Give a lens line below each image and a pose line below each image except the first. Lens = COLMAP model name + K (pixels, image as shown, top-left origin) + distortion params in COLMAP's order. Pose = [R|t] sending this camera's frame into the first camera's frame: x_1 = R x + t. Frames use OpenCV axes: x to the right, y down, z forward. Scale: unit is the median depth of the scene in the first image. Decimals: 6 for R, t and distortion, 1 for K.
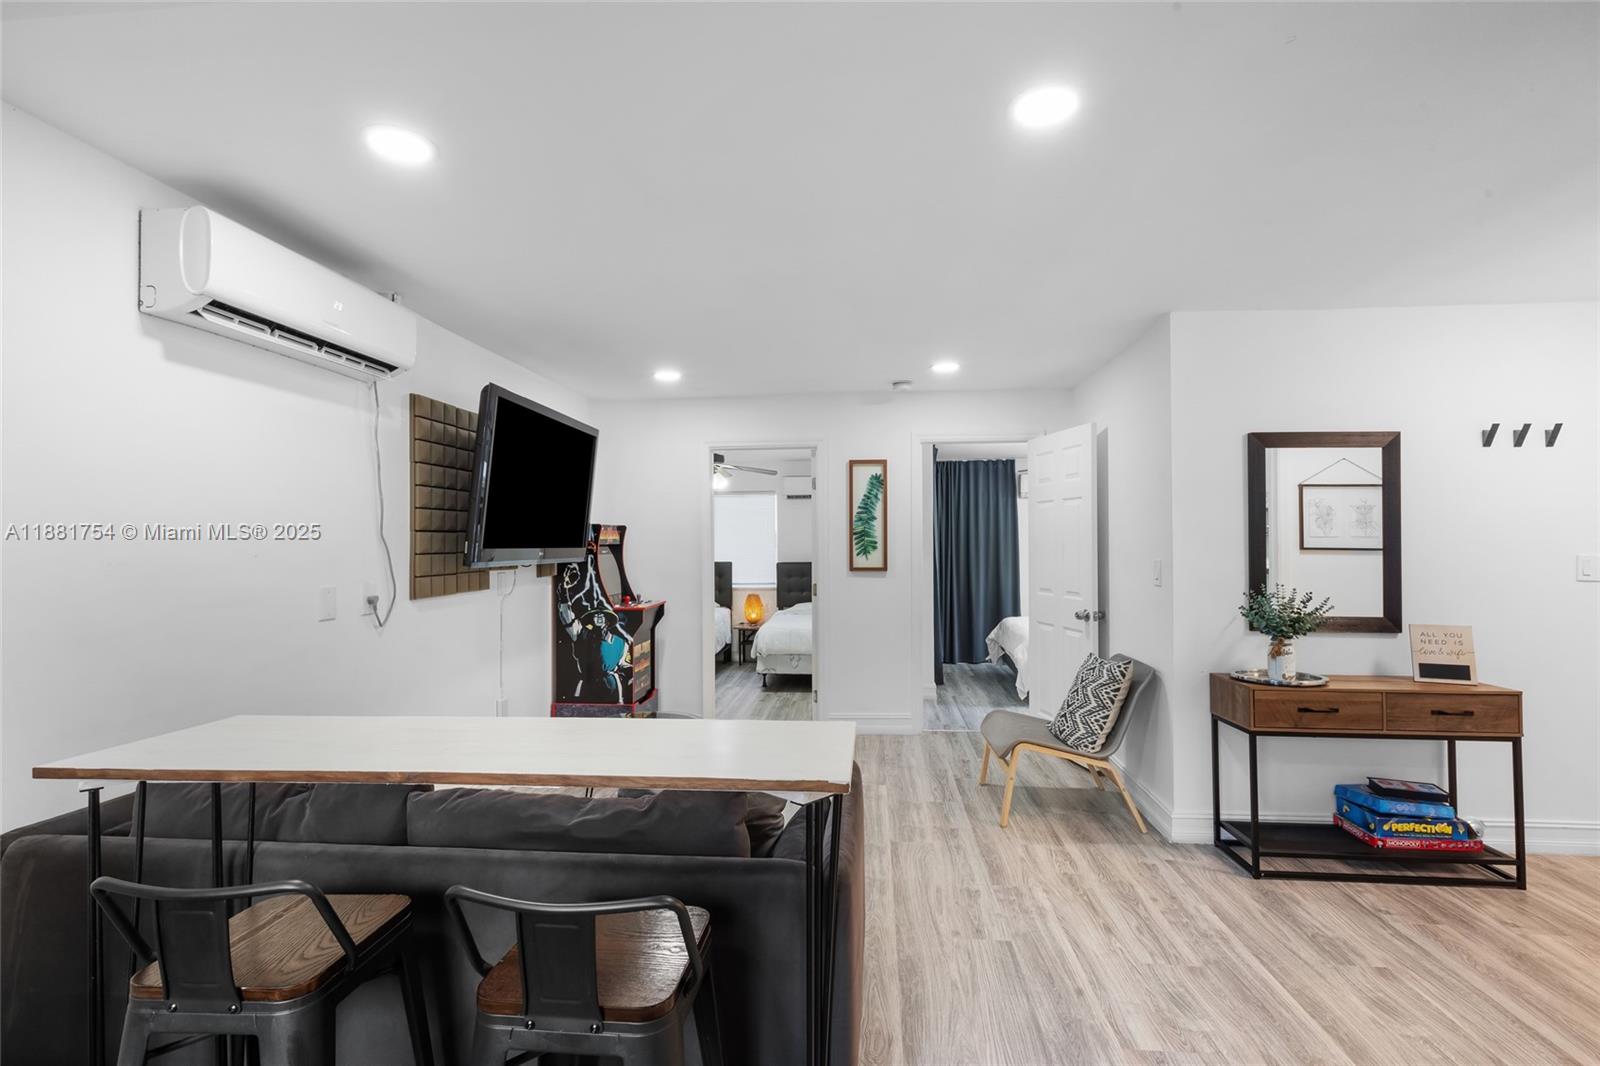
lens RADIAL K [[725.8, 0, 800.0], [0, 725.8, 533.0], [0, 0, 1]] dist [-0.000991, 0.000575]
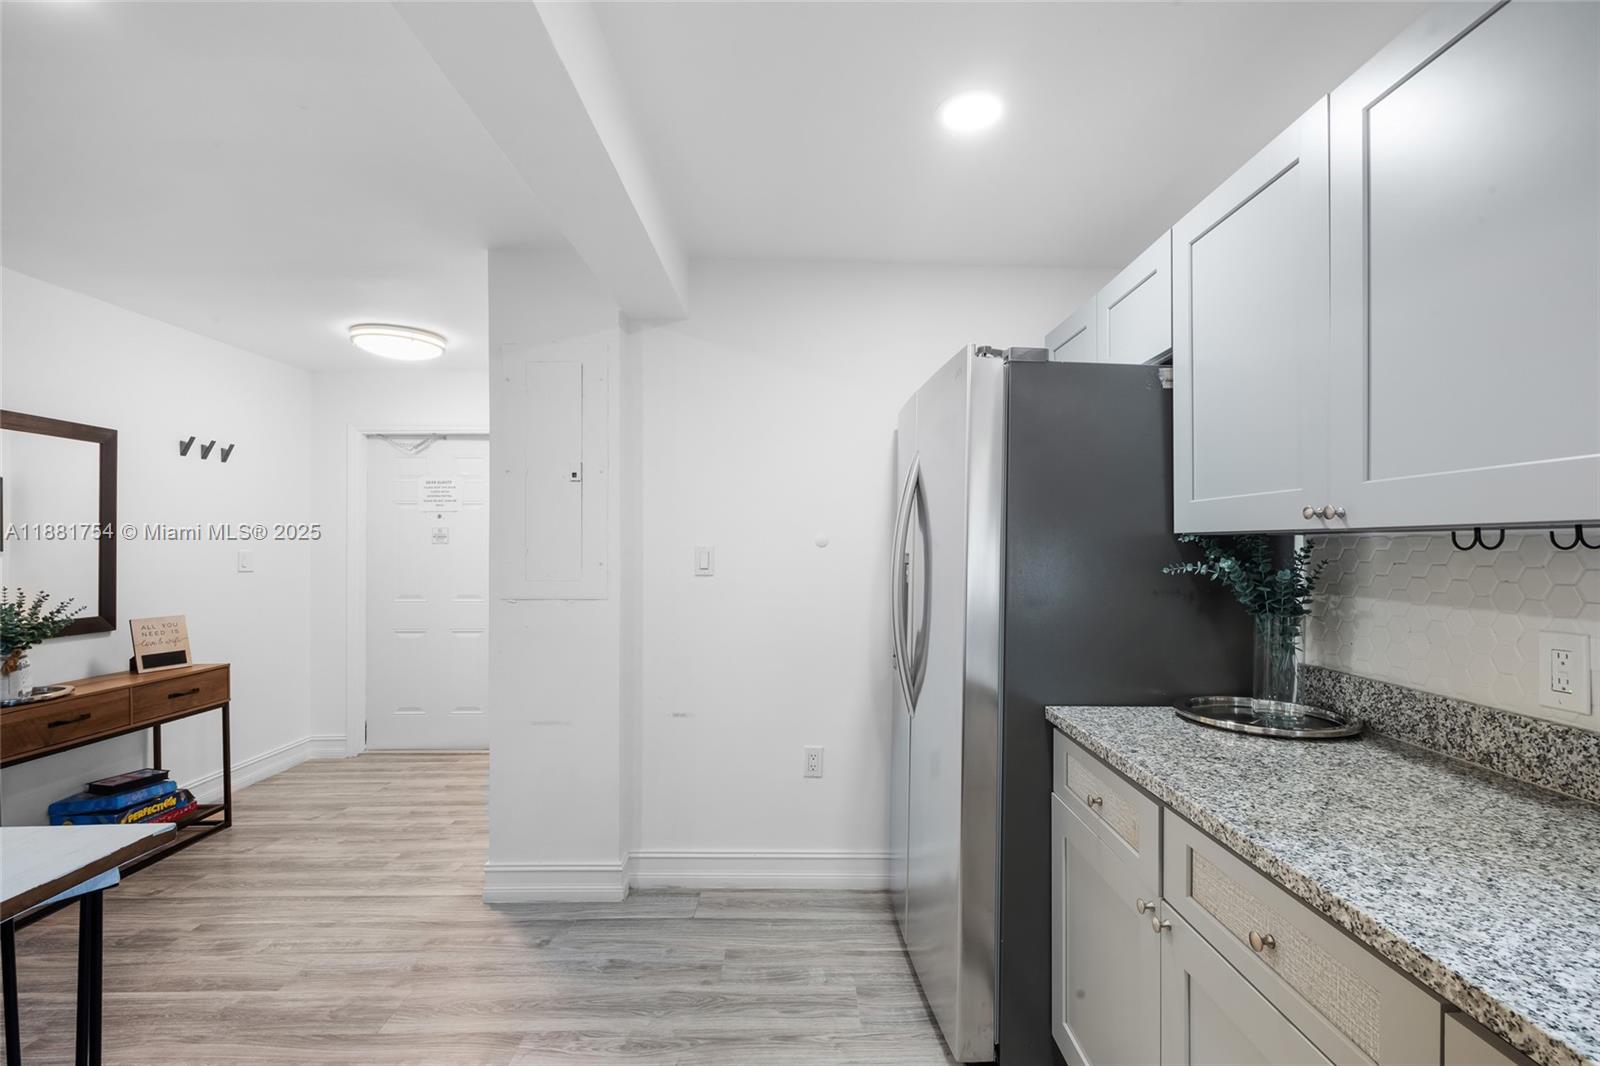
lens RADIAL K [[728.2, 0, 811.5], [0, 728.2, 539.6], [0, 0, 1]] dist [-0.000077, -0.000231]
pose [[-0.102504, 0.009171, 0.994690, -0.277124], [-0.008051, 0.999917, -0.010049, 0.014271], [-0.994700, -0.009039, -0.102421, 0.142247]]
